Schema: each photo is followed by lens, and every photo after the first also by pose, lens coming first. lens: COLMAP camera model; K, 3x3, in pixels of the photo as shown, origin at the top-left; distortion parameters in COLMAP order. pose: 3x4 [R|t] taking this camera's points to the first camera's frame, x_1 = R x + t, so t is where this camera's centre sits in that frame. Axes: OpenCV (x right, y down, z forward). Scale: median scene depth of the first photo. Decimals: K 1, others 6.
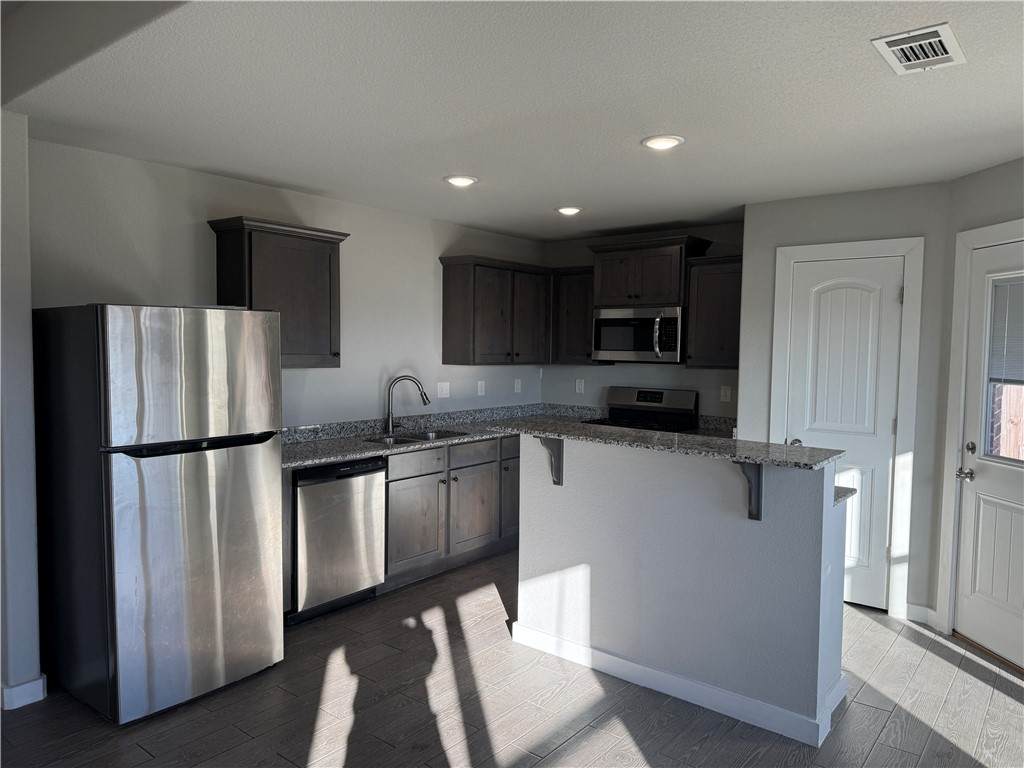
lens RADIAL K [[709.8, 0, 509.6], [0, 709.8, 391.3], [0, 0, 1]] dist [0.060944, -0.066145]
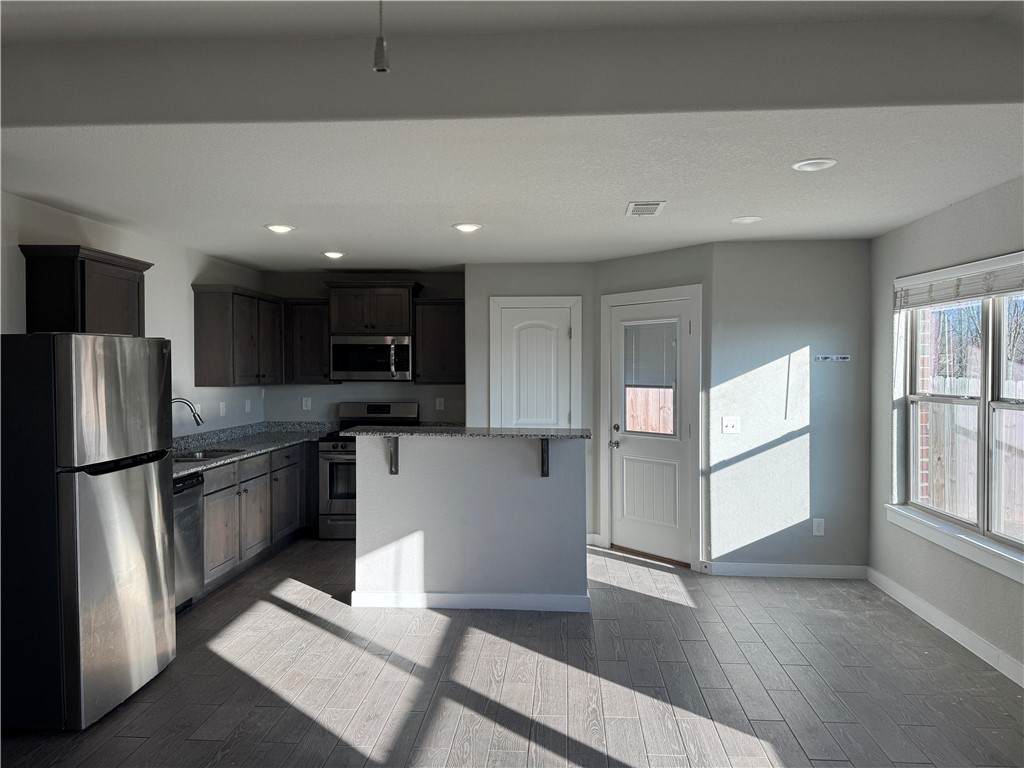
lens RADIAL K [[709.8, 0, 529.9], [0, 709.8, 378.2], [0, 0, 1]] dist [0.060944, -0.066145]
pose [[0.812832, -0.019826, 0.582160, -0.362706], [0.047437, 0.998354, -0.032234, 0.007481], [-0.580563, 0.053817, 0.812435, -0.159290]]
